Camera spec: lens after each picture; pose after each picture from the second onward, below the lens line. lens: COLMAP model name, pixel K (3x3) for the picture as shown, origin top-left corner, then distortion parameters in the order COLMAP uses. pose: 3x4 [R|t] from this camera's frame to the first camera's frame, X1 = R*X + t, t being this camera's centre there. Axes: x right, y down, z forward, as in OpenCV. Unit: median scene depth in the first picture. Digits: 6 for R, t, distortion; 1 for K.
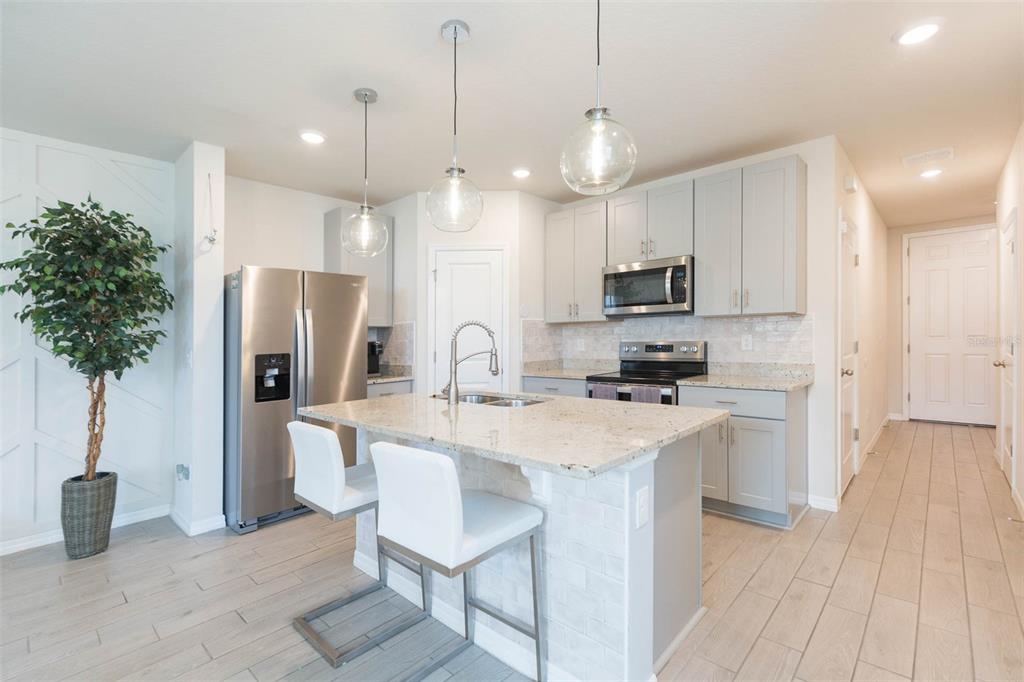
lens RADIAL K [[466.8, 0, 503.7], [0, 466.8, 334.7], [0, 0, 1]] dist [0.010357, -0.001853]
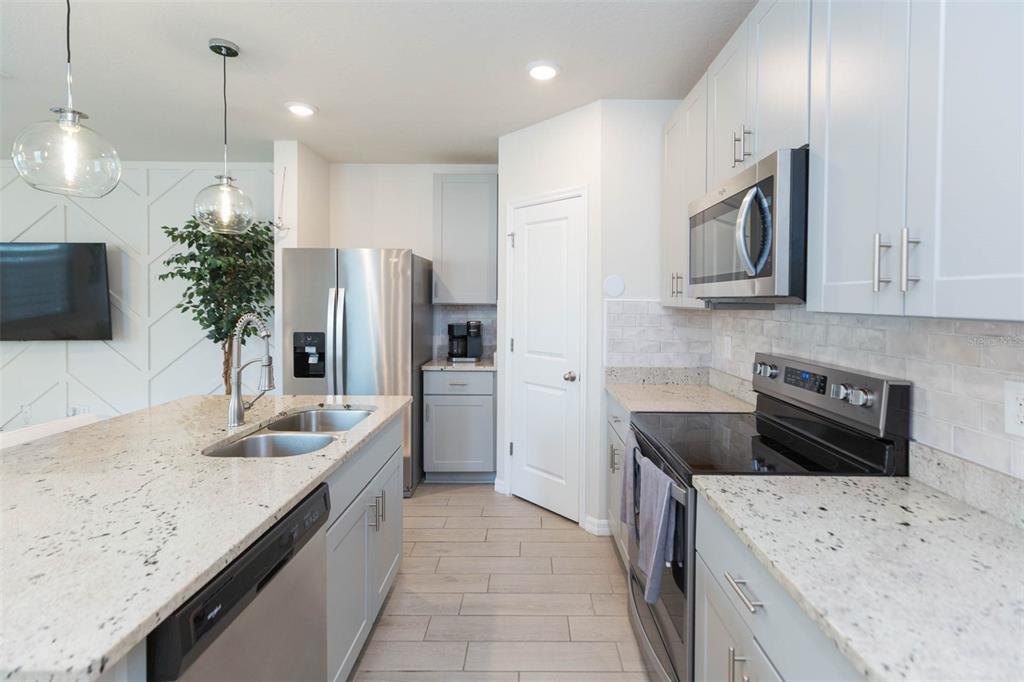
lens RADIAL K [[466.8, 0, 523.7], [0, 466.8, 300.3], [0, 0, 1]] dist [0.010357, -0.001853]
pose [[0.685022, 0.025622, -0.728072, 0.501375], [-0.019941, 0.999666, 0.016418, -0.047857], [0.728249, 0.003272, 0.685304, 0.560839]]
